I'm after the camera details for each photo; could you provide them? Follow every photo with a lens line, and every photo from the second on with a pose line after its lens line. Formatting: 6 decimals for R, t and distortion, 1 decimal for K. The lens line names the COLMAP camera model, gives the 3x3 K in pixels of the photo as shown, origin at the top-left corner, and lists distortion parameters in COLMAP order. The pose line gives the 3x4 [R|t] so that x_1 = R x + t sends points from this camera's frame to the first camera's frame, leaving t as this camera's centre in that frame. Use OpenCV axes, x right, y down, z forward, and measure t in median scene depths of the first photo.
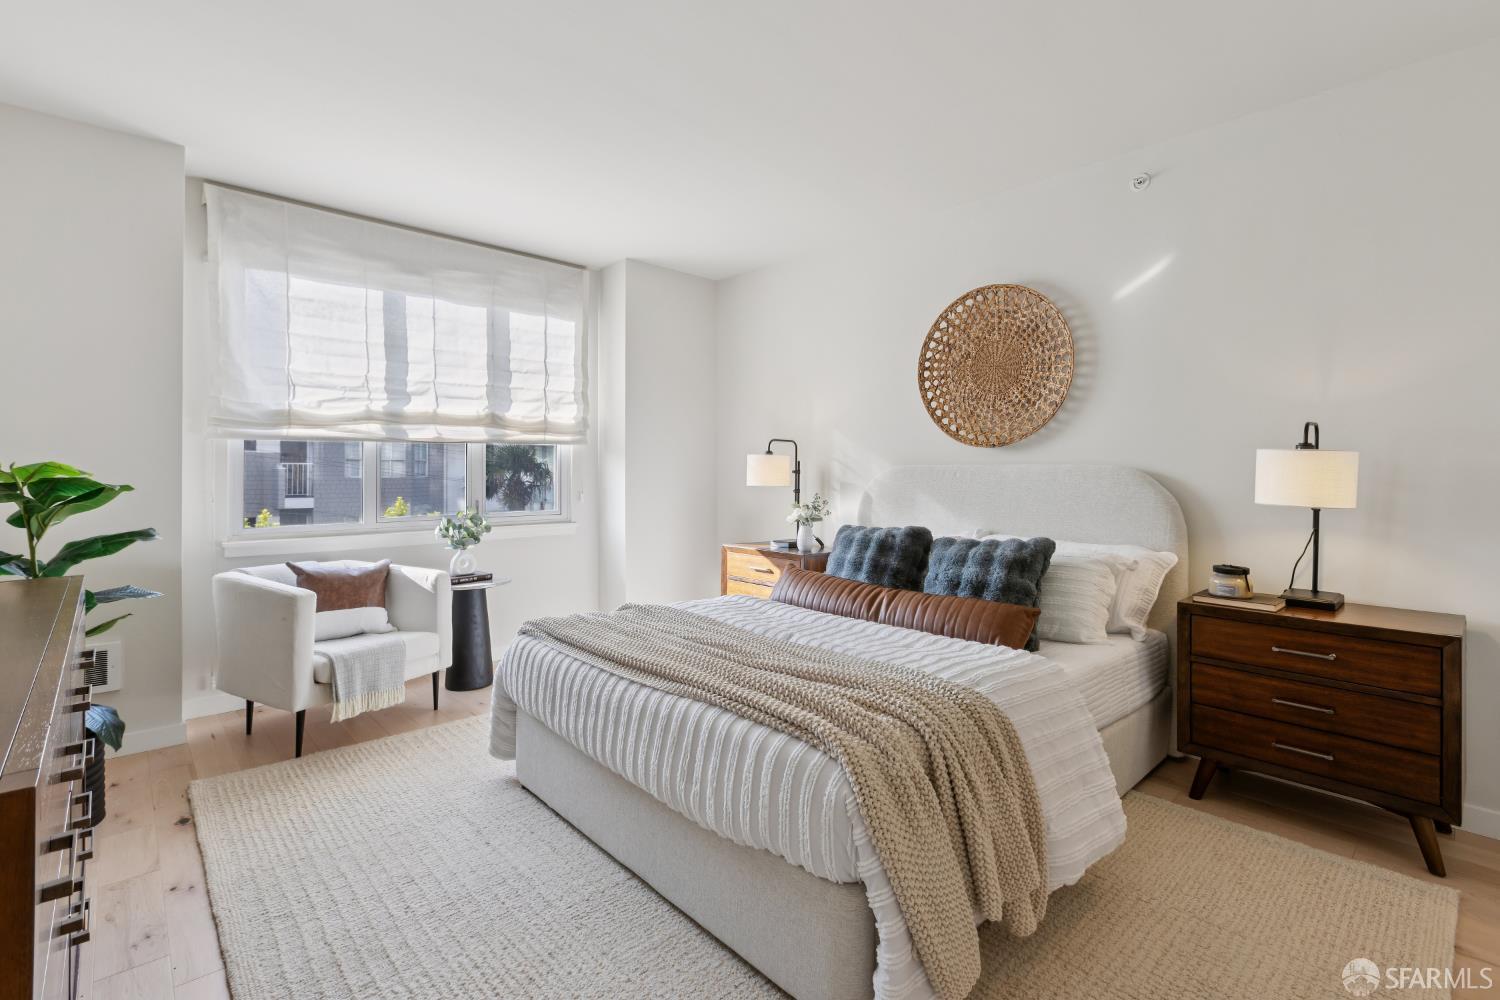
lens RADIAL K [[690.7, 0, 740.4], [0, 690.7, 485.8], [0, 0, 1]] dist [-0.001810, -0.000757]
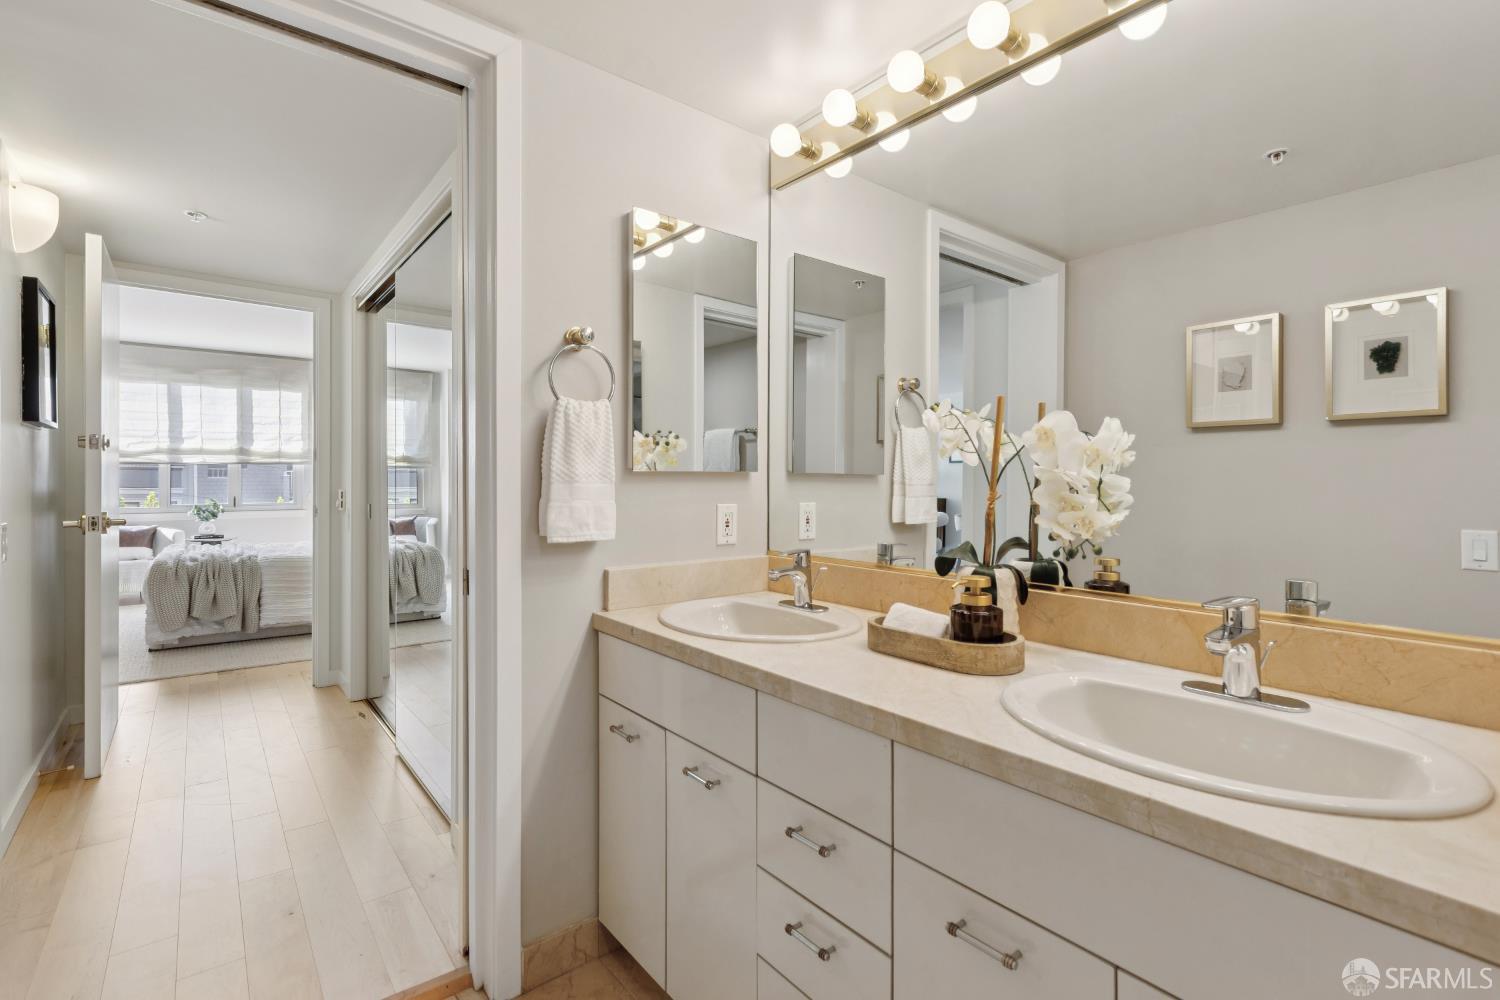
lens RADIAL K [[690.7, 0, 759.7], [0, 690.7, 498.0], [0, 0, 1]] dist [-0.001810, -0.000757]
pose [[0.998863, 0.000802, -0.047671, 1.149629], [-0.000328, 0.999950, 0.009946, 0.008430], [0.047677, -0.009919, 0.998814, -0.776859]]
